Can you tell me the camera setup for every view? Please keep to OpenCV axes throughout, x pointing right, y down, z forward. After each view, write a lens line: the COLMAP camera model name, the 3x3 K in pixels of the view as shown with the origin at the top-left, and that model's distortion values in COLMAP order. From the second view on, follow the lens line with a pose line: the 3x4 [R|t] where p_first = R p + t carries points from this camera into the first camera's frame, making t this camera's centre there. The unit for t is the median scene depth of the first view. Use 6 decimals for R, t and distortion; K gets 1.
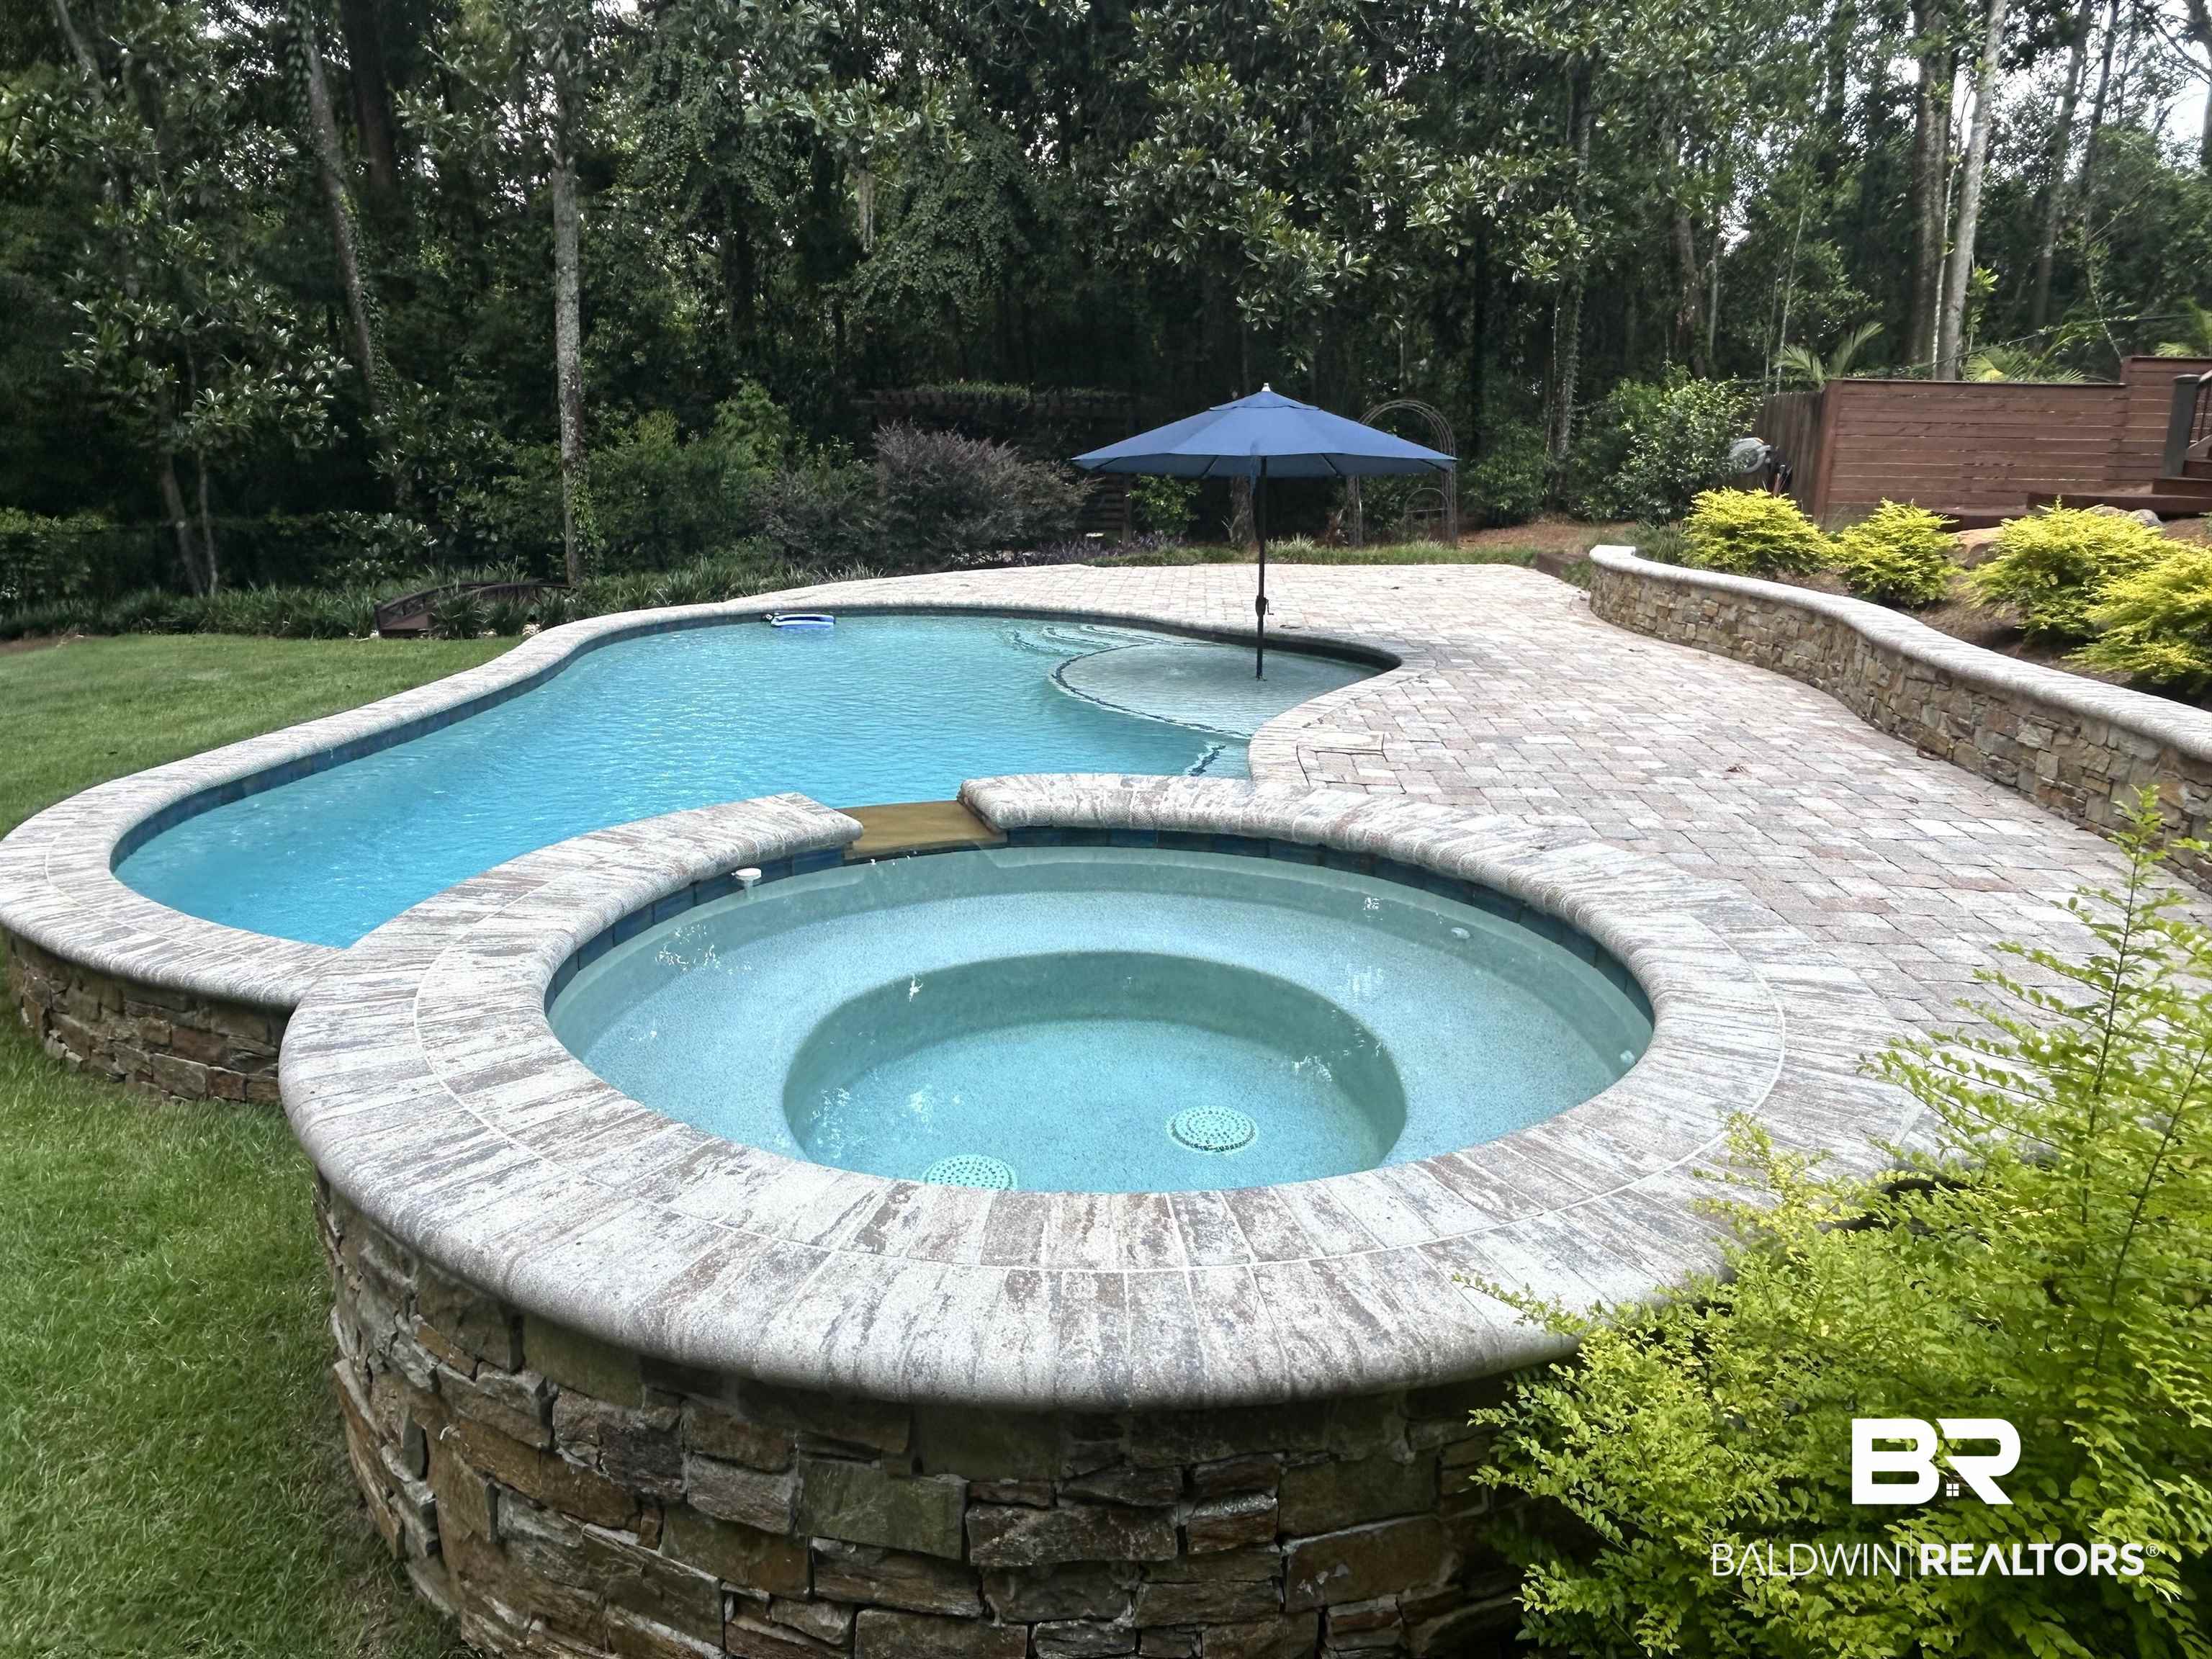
lens RADIAL K [[1480.7, 0, 1105.6], [0, 1480.7, 811.5], [0, 0, 1]] dist [-0.005941, -0.002489]
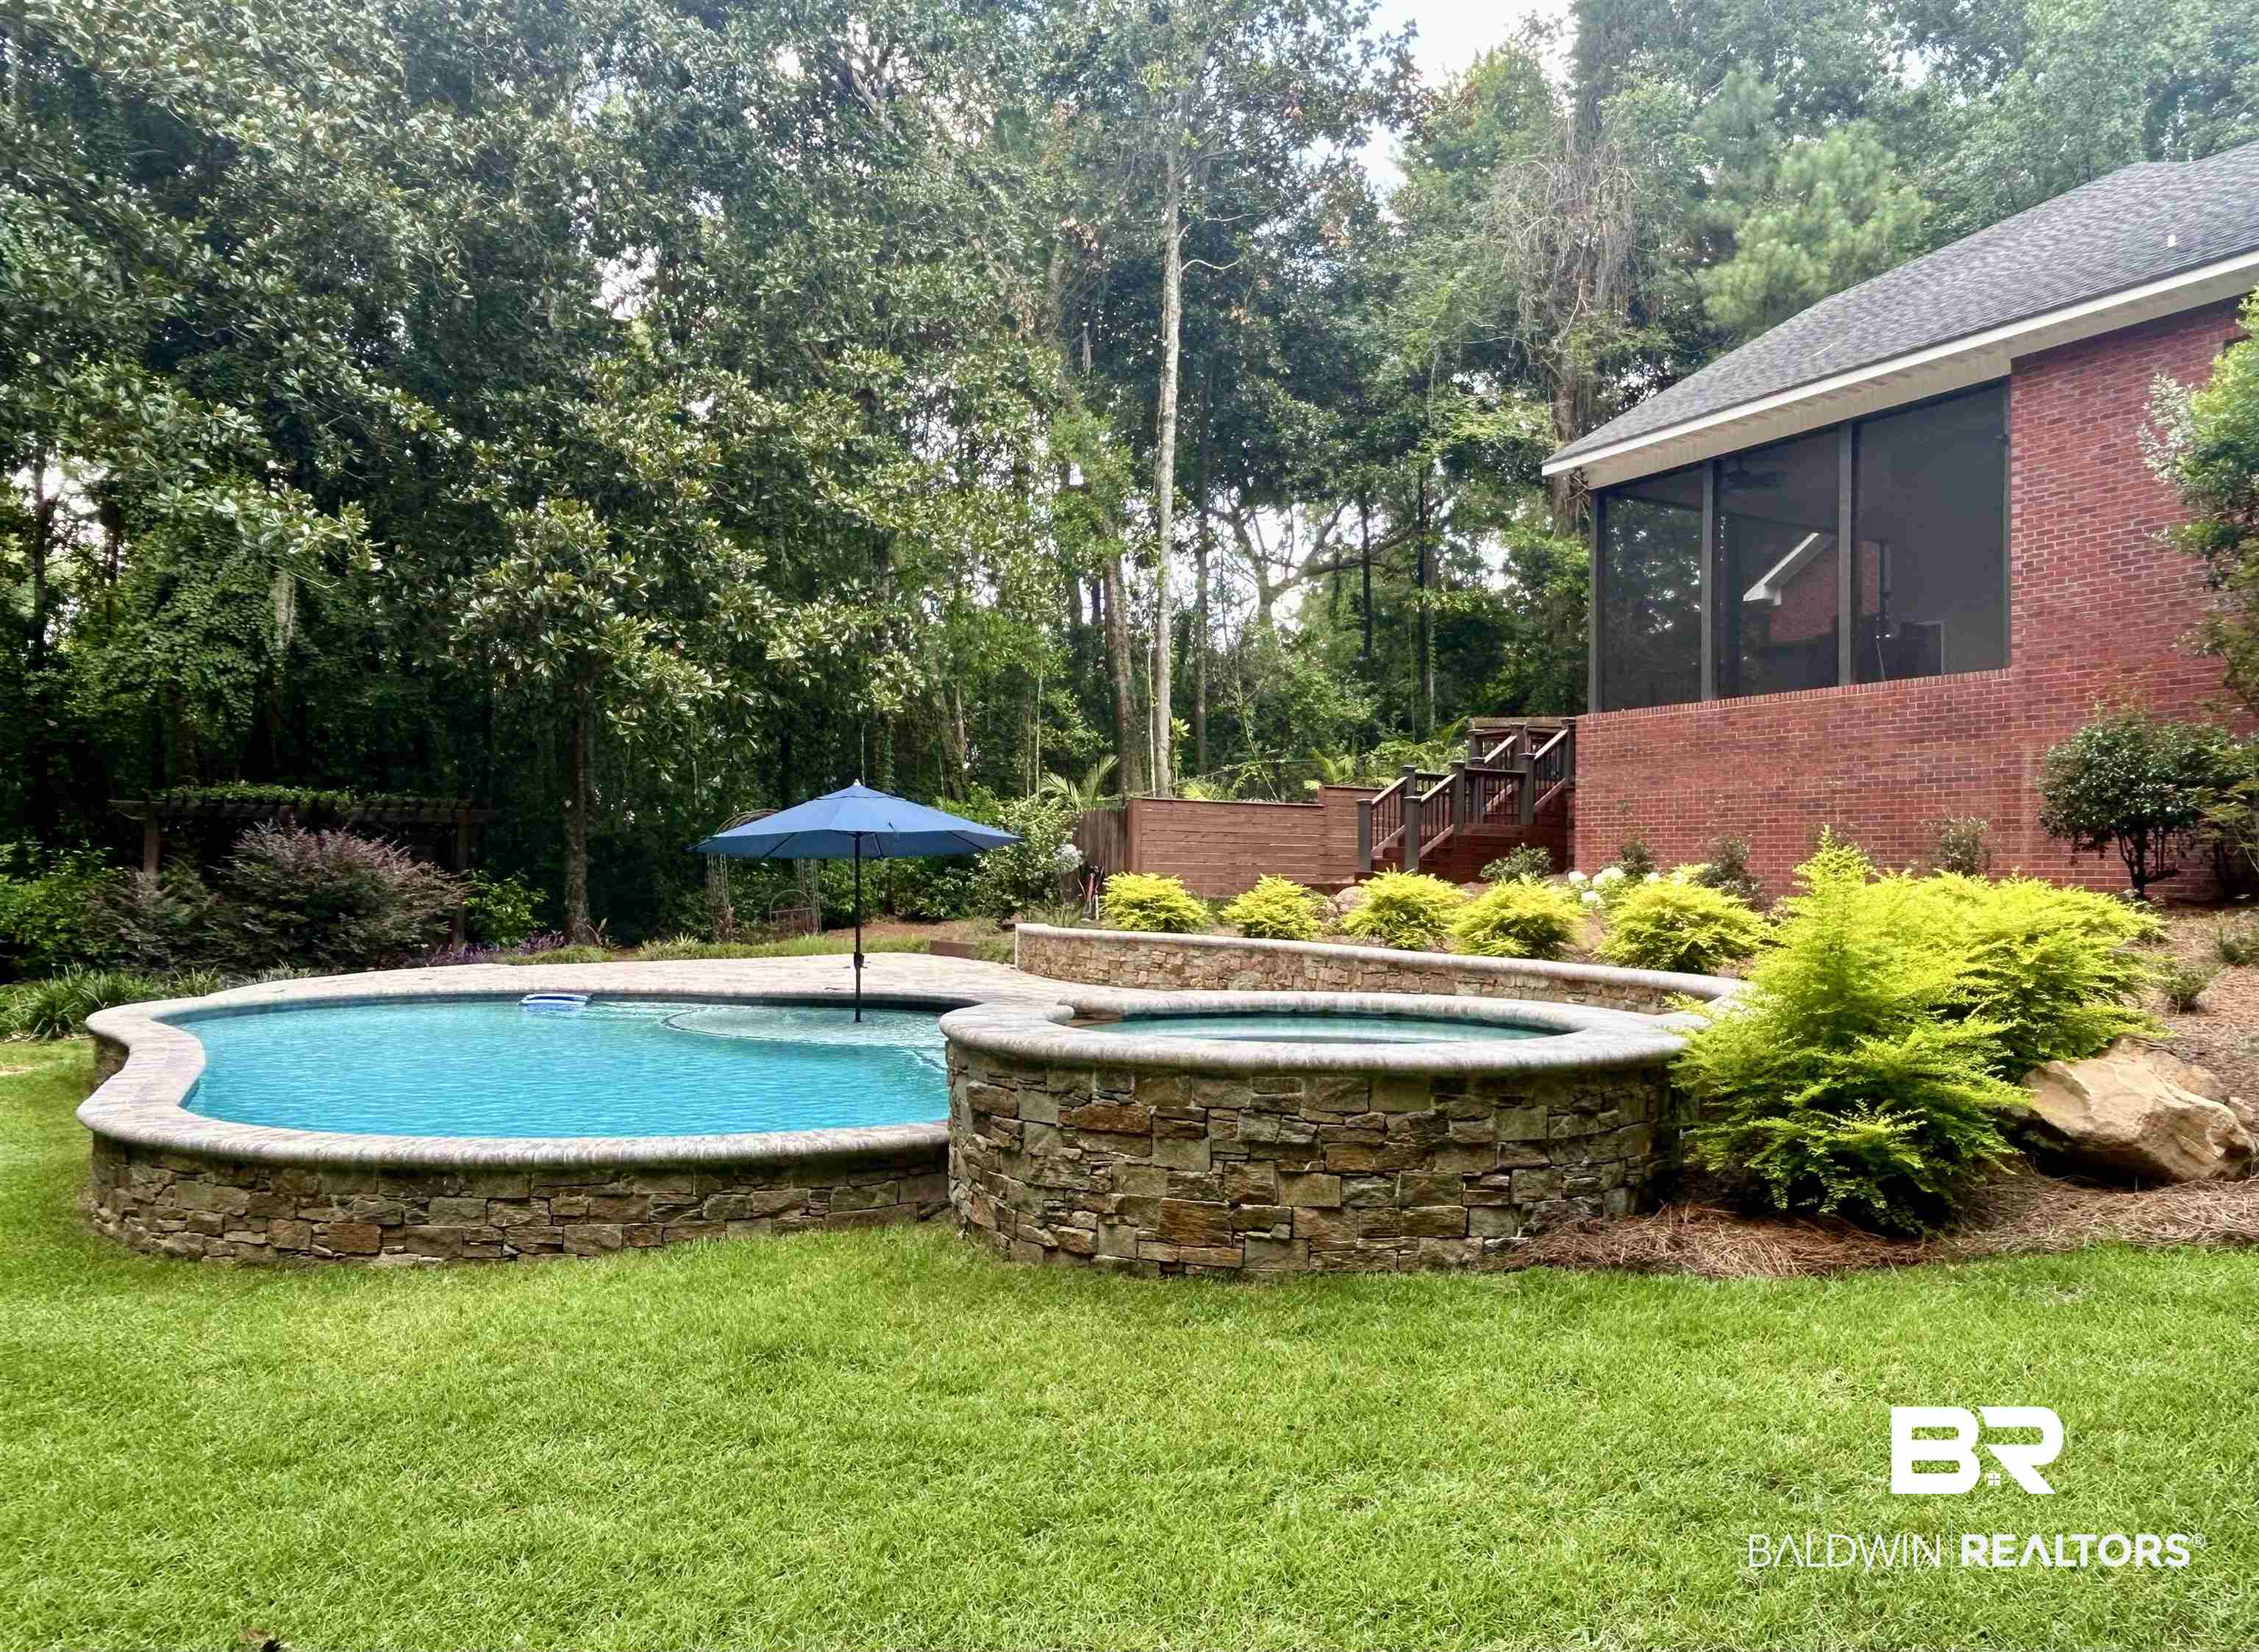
lens RADIAL K [[1672.6, 0, 1145.1], [0, 1672.6, 829.6], [0, 0, 1]] dist [0.014936, -0.013163]
pose [[0.841651, 0.013007, 0.539865, -0.227240], [0.133357, 0.963742, -0.231124, 0.052992], [-0.523297, 0.266520, 0.809399, -0.122190]]
